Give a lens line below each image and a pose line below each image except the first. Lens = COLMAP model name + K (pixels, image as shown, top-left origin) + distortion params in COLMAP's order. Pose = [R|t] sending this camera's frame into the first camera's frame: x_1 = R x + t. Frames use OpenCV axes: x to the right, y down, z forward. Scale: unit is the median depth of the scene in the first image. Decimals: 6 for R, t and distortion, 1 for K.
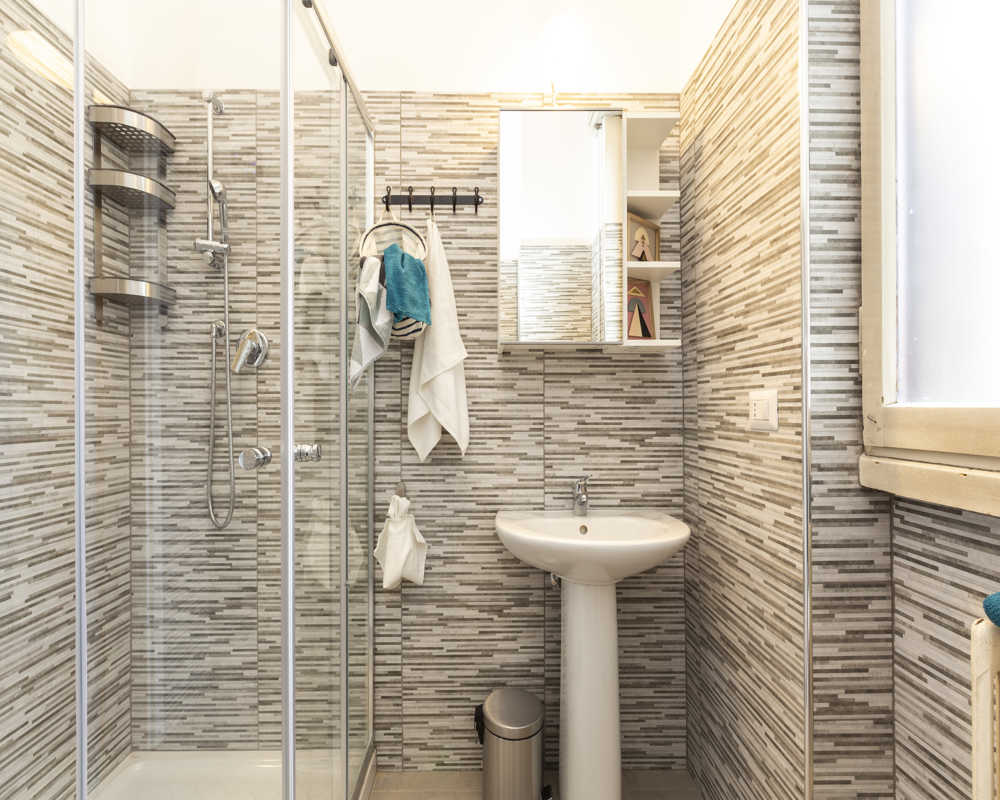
lens RADIAL K [[459.9, 0, 495.7], [0, 459.9, 402.9], [0, 0, 1]] dist [0.000647, -0.000685]
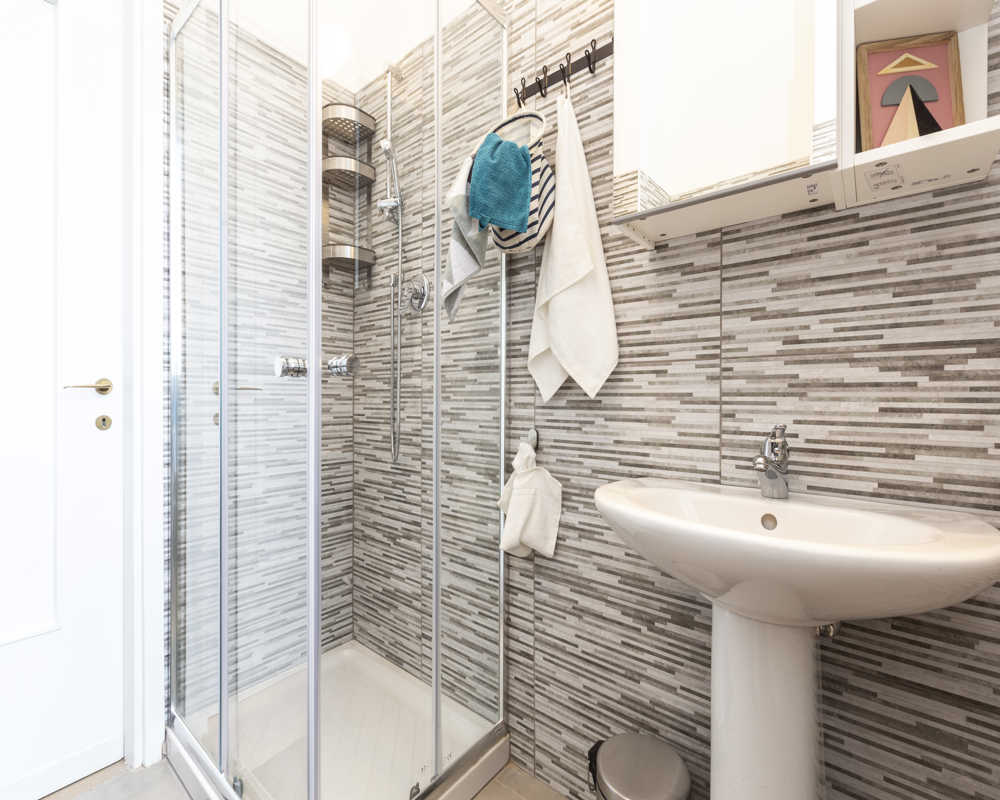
lens RADIAL K [[459.9, 0, 505.4], [0, 459.9, 395.8], [0, 0, 1]] dist [0.000647, -0.000685]
pose [[0.756408, 0.000126, -0.654100, 0.296518], [0.002191, 0.999994, 0.002726, 0.111212], [0.654096, -0.003495, 0.756403, 0.338062]]
